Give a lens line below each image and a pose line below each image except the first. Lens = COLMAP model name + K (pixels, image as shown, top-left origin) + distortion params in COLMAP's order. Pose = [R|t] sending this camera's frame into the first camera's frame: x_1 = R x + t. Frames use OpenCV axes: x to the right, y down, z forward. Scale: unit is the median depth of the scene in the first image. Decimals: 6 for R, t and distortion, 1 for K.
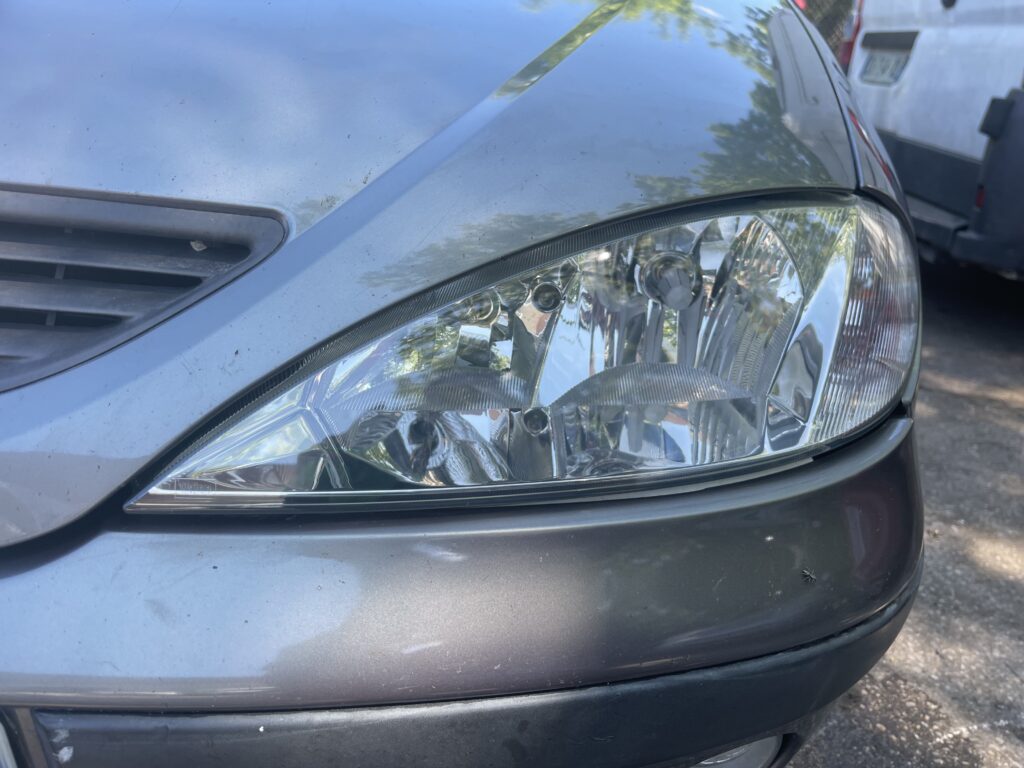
lens RADIAL K [[765.6, 0, 533.9], [0, 765.6, 404.7], [0, 0, 1]] dist [-0.000374, -0.022380]
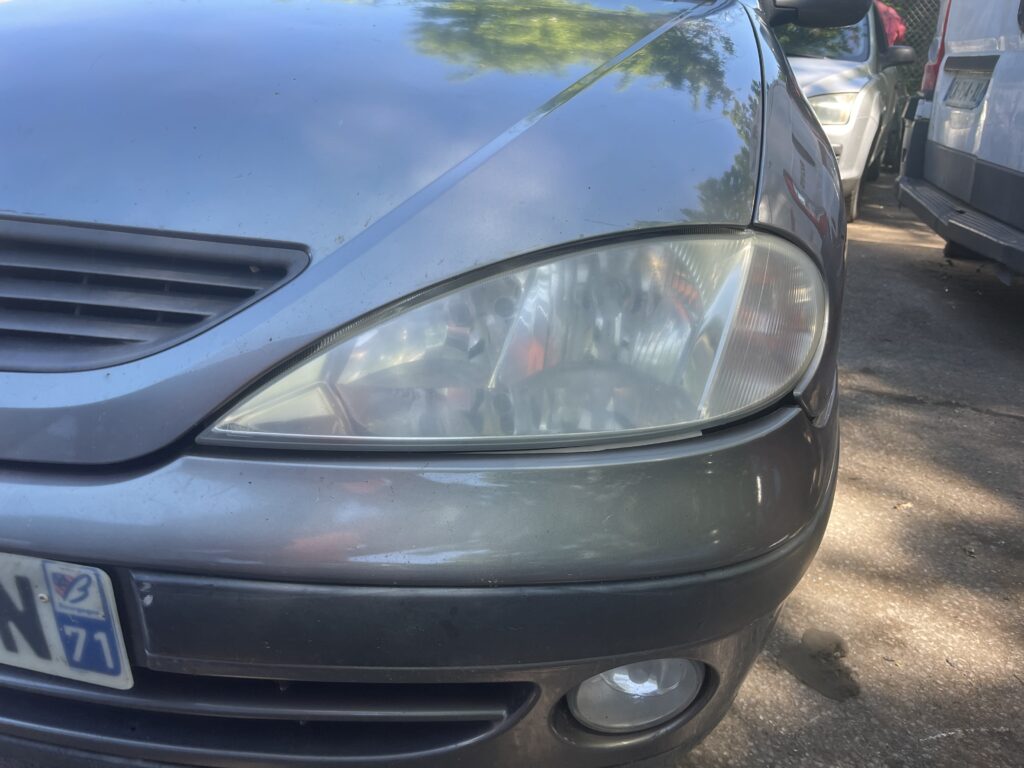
lens RADIAL K [[765.6, 0, 512.6], [0, 765.6, 383.0], [0, 0, 1]] dist [-0.000374, -0.022380]
pose [[0.988194, 0.024683, -0.151210, 0.109941], [-0.033051, 0.998043, -0.053074, 0.029007], [0.149604, 0.057445, 0.987076, -0.144149]]
